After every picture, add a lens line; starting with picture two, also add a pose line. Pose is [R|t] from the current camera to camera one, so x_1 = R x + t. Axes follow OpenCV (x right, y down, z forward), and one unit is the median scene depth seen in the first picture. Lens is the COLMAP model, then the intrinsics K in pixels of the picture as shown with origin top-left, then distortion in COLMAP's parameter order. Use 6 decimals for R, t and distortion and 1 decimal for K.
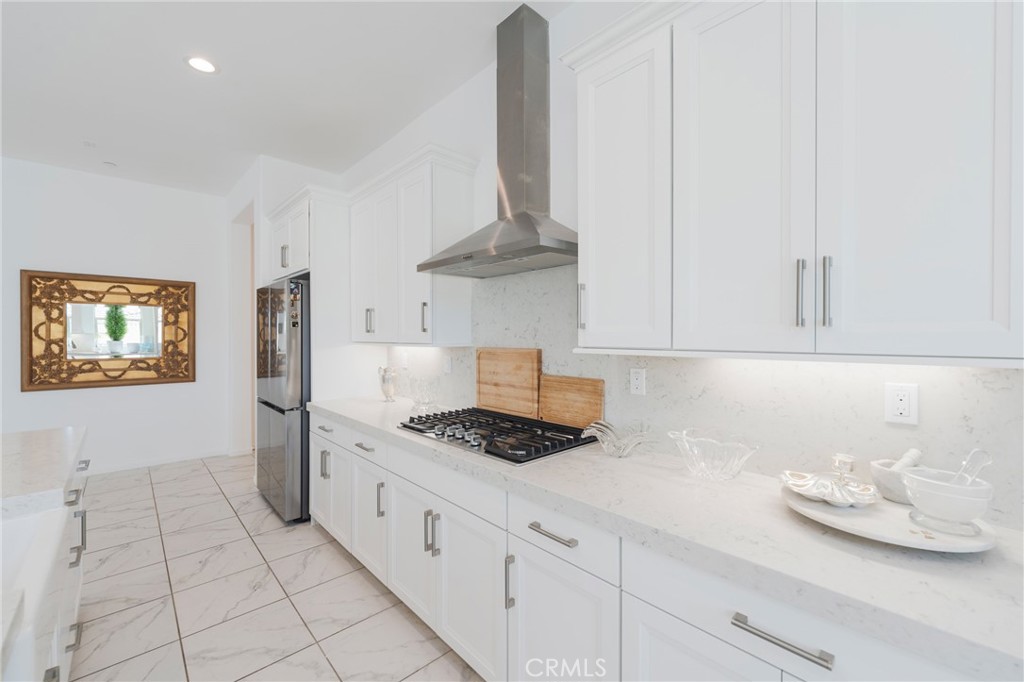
lens RADIAL K [[407.4, 0, 519.8], [0, 407.4, 339.3], [0, 0, 1]] dist [-0.007487, -0.000053]
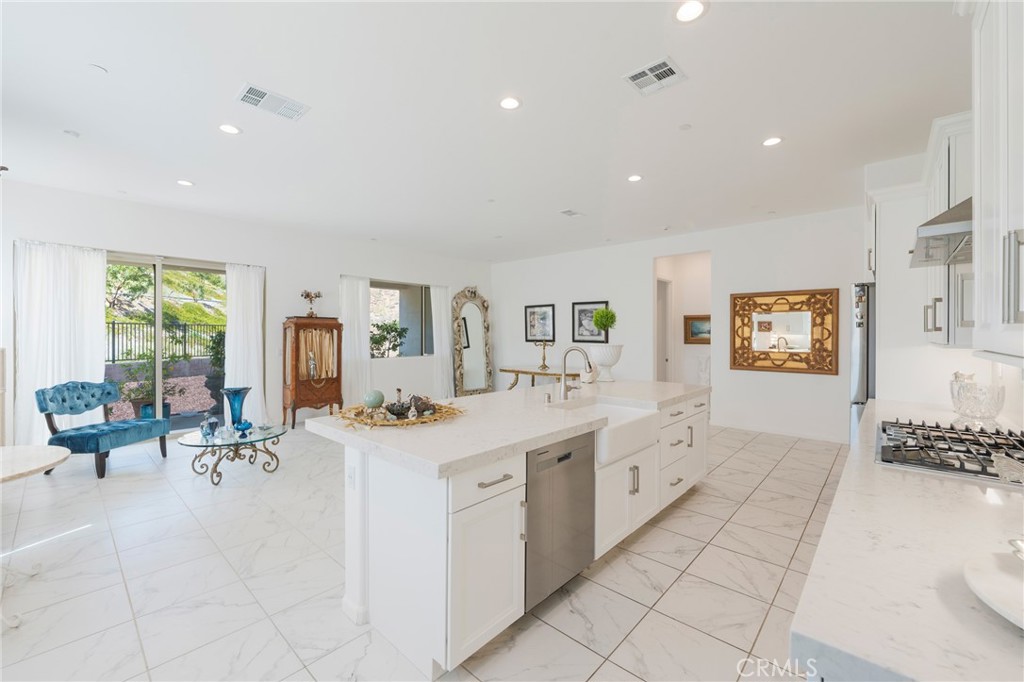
lens RADIAL K [[418.9, 0, 511.2], [0, 418.9, 333.9], [0, 0, 1]] dist [-0.000282, -0.000022]
pose [[0.065103, -0.000903, -0.997878, 0.347019], [-0.011421, 0.999933, -0.001650, 0.000545], [0.997813, 0.011504, 0.065088, 0.004637]]
